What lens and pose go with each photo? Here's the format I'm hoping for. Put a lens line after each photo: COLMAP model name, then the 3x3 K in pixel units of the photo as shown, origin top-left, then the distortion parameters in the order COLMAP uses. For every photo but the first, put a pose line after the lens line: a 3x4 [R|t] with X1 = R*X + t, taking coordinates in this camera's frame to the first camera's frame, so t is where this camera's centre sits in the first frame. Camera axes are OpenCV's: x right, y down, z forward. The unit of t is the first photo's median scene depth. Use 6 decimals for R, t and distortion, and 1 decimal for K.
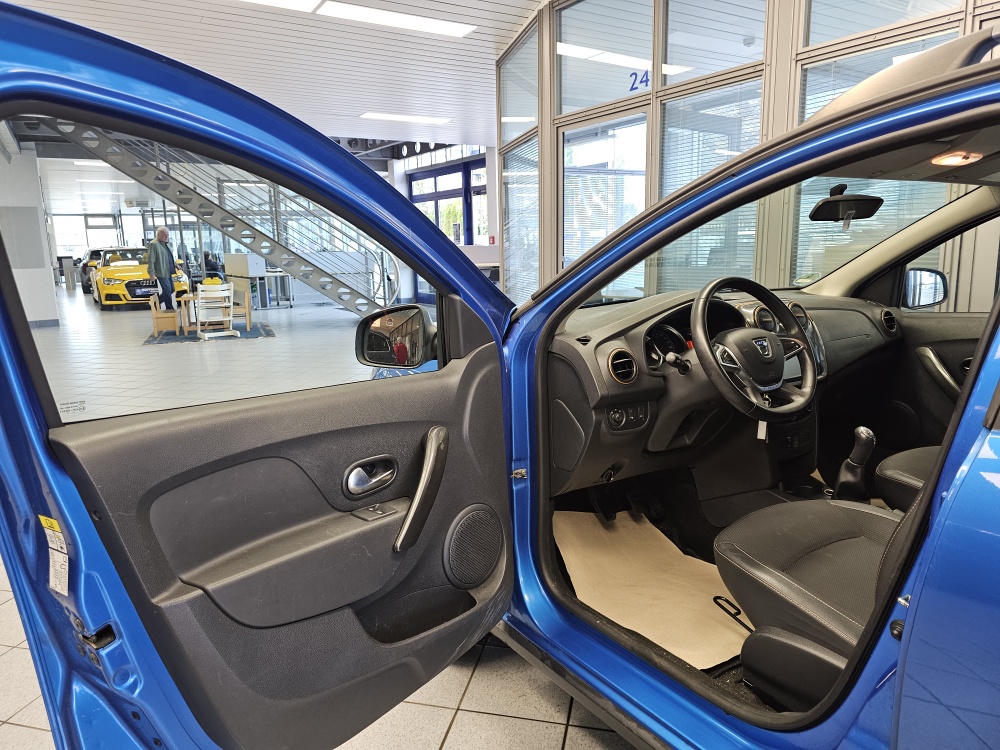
lens RADIAL K [[685.7, 0, 482.6], [0, 685.7, 366.0], [0, 0, 1]] dist [0.075168, -0.092772]
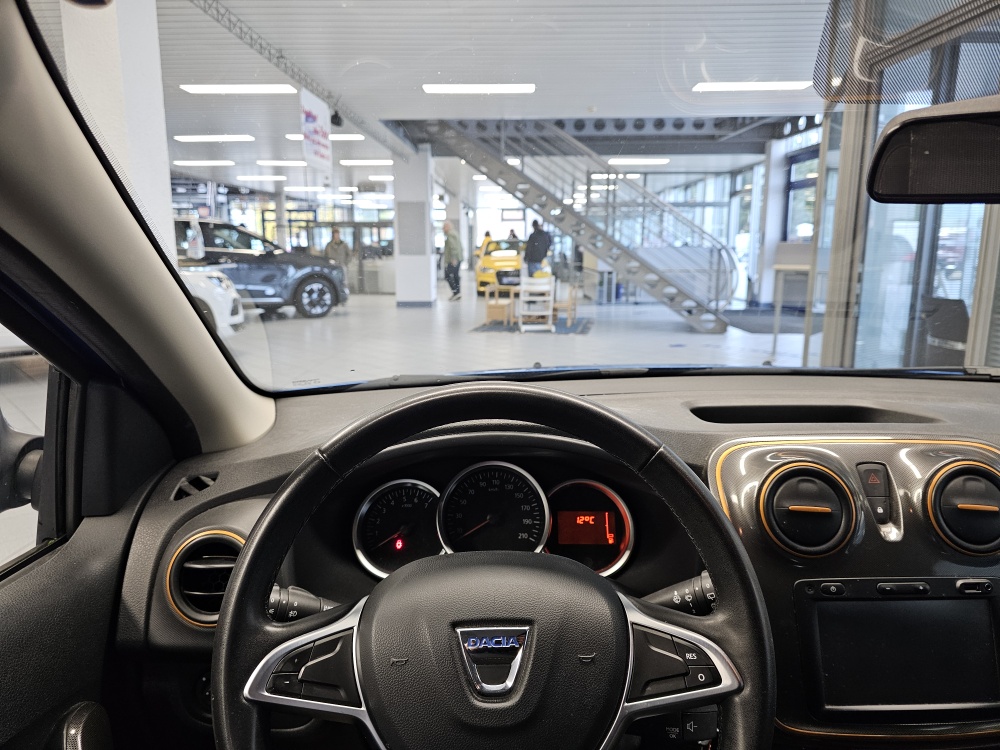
lens RADIAL K [[683.7, 0, 493.1], [0, 683.7, 363.2], [0, 0, 1]] dist [0.065802, -0.086769]
pose [[0.837002, 0.117655, -0.534402, 0.444381], [-0.113626, 0.992694, 0.040587, -0.129177], [0.535273, 0.026751, 0.844255, 0.632649]]
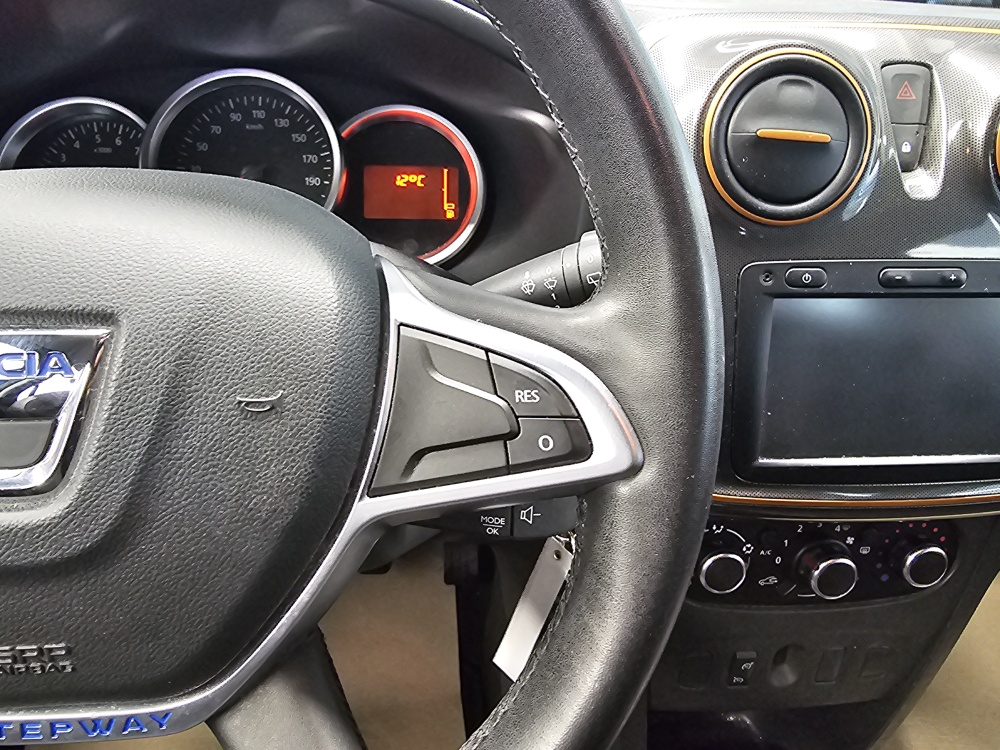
lens RADIAL K [[685.2, 0, 453.5], [0, 685.2, 362.1], [0, 0, 1]] dist [0.008237, 0.003691]
pose [[0.869089, 0.306332, -0.388386, 0.414414], [-0.142385, 0.906858, 0.396654, -0.070709], [0.473720, -0.289428, 0.831758, 0.783125]]
